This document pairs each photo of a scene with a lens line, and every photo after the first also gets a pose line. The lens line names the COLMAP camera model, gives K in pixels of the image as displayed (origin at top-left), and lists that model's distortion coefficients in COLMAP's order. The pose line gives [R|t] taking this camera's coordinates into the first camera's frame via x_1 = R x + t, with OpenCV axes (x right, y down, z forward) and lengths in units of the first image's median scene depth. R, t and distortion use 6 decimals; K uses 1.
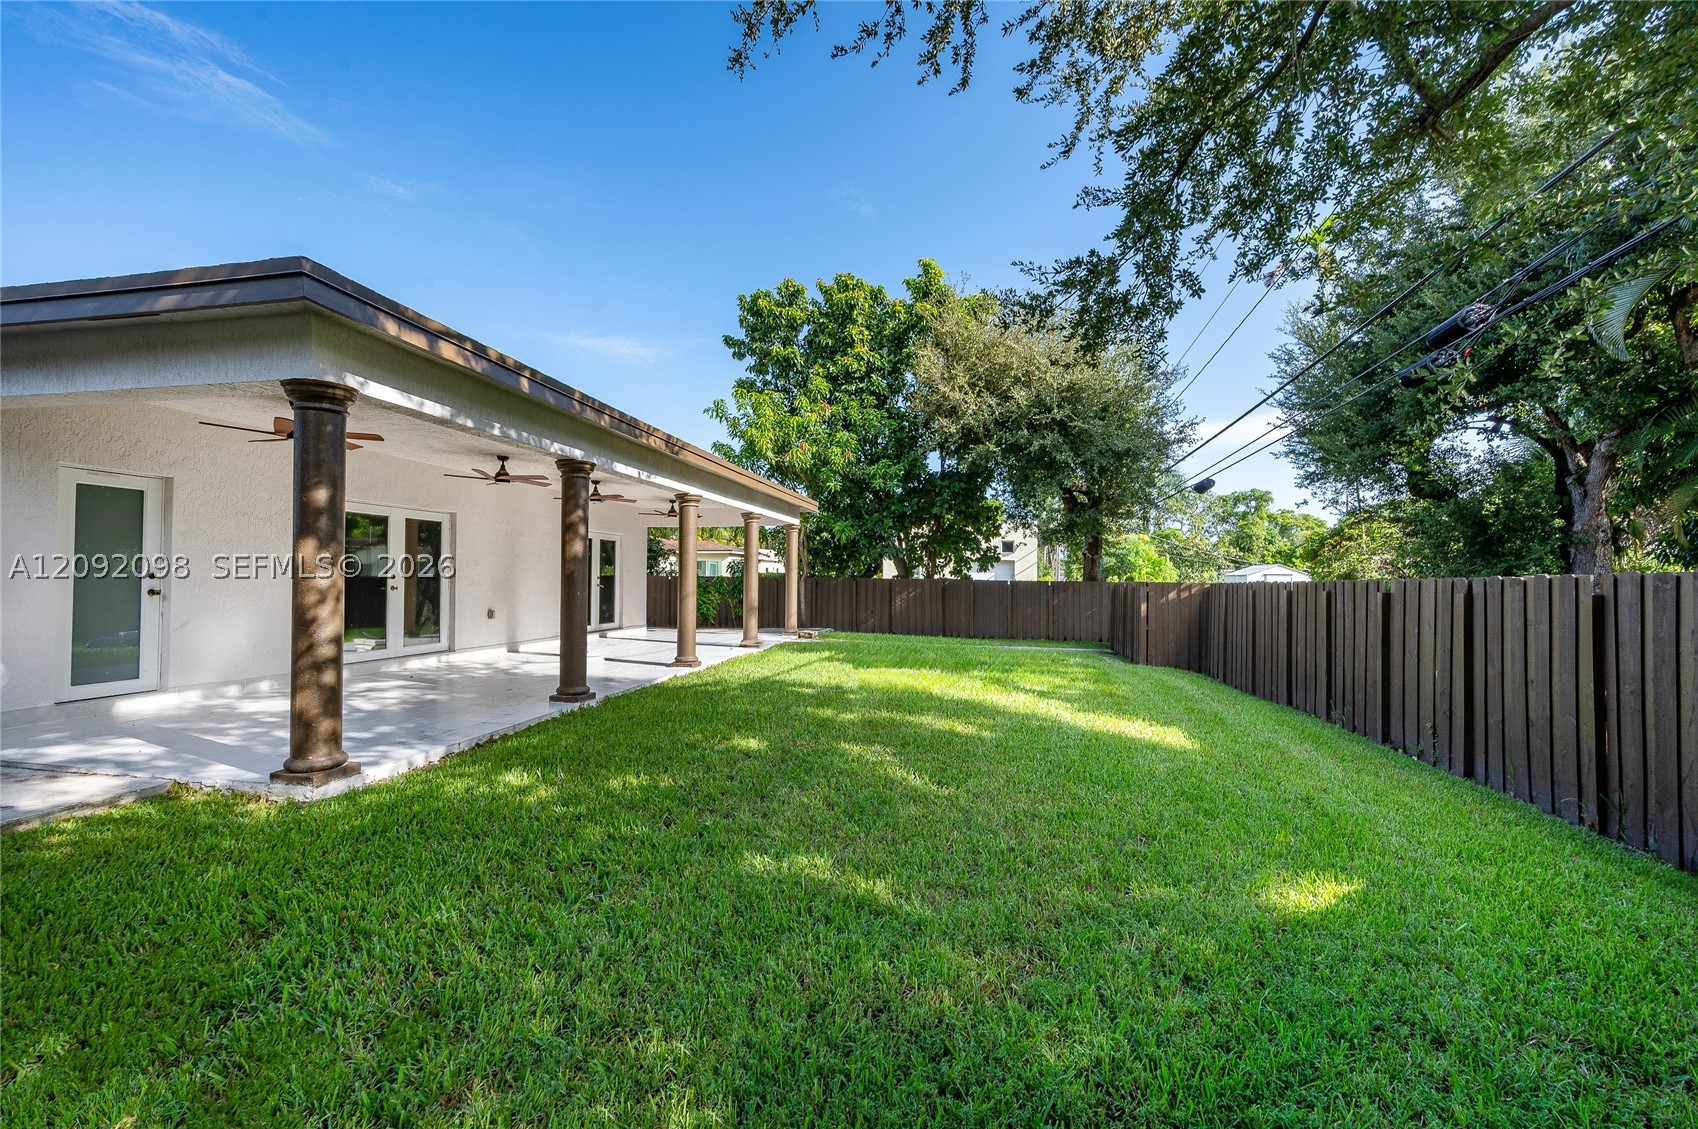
lens RADIAL K [[687.6, 0, 849.6], [0, 687.6, 577.9], [0, 0, 1]] dist [-0.001085, 0.000217]
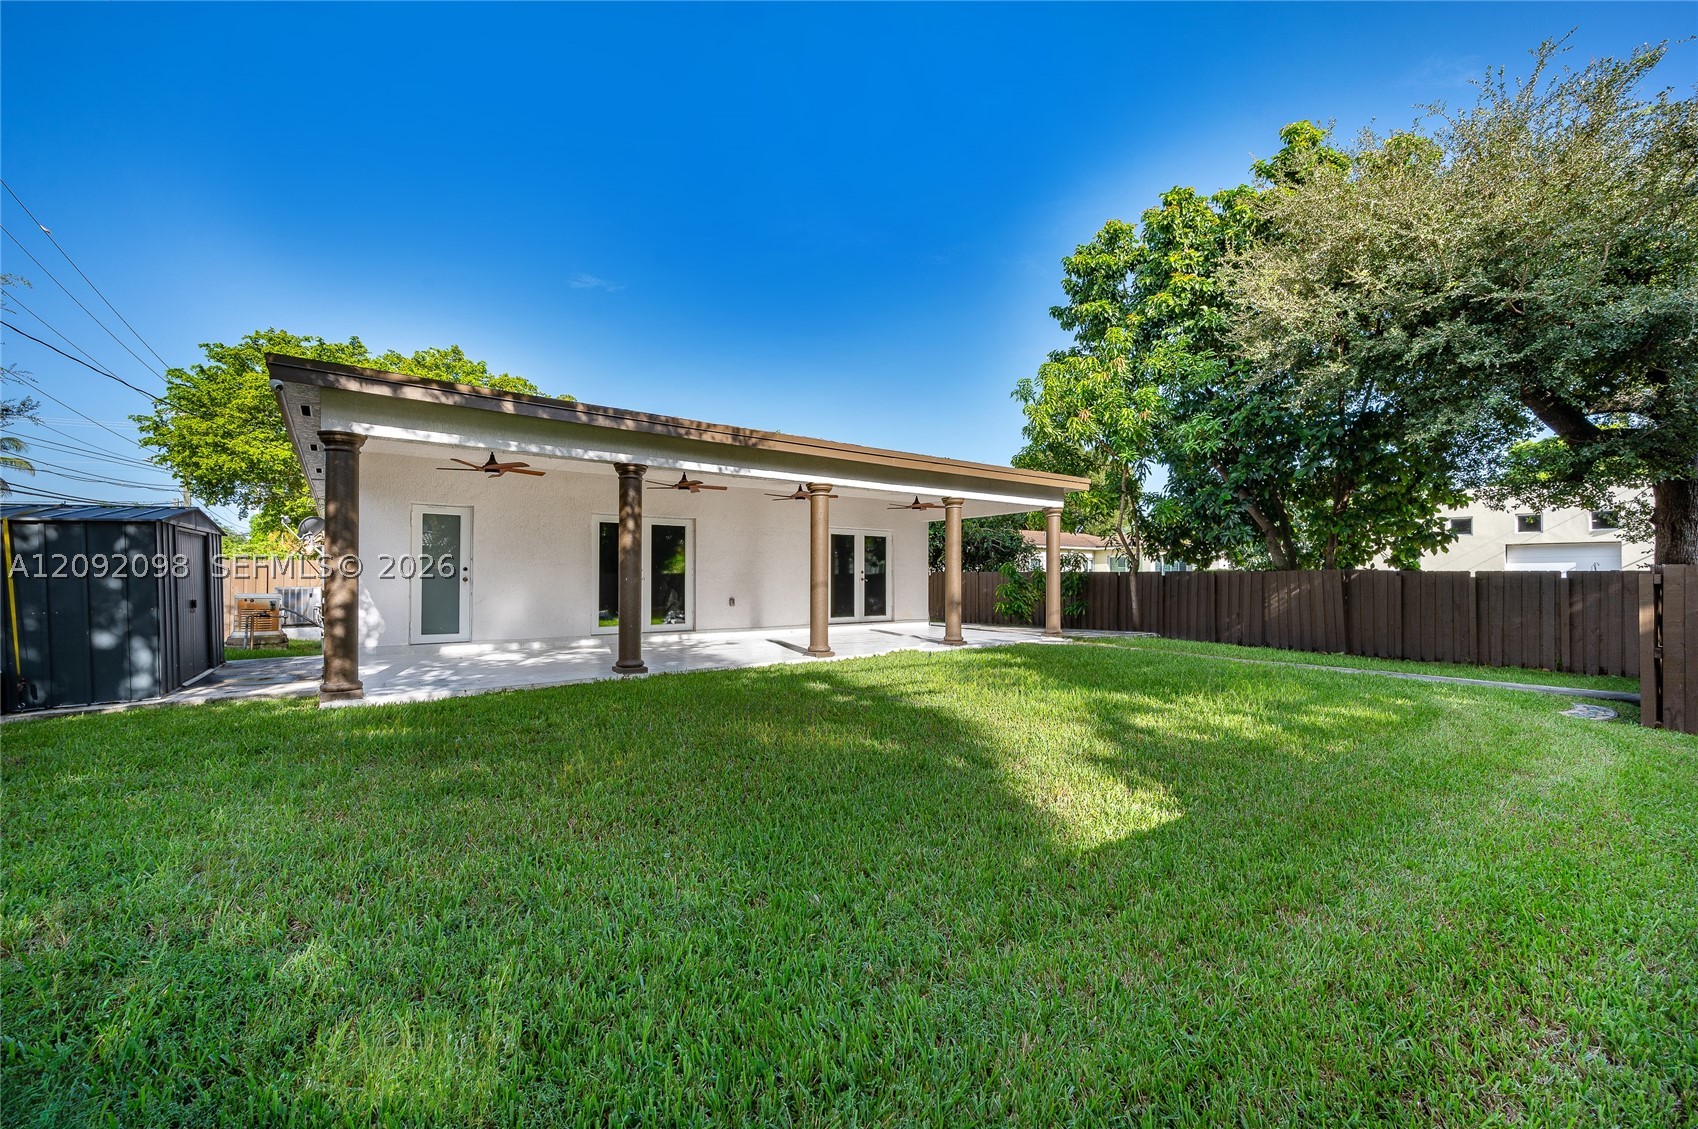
lens RADIAL K [[687.6, 0, 849.6], [0, 687.6, 577.9], [0, 0, 1]] dist [-0.001085, 0.000217]
pose [[0.732353, -0.009119, -0.680864, 0.472058], [0.005619, 0.999957, -0.007349, 0.022560], [0.680902, 0.001557, 0.732373, 0.294975]]
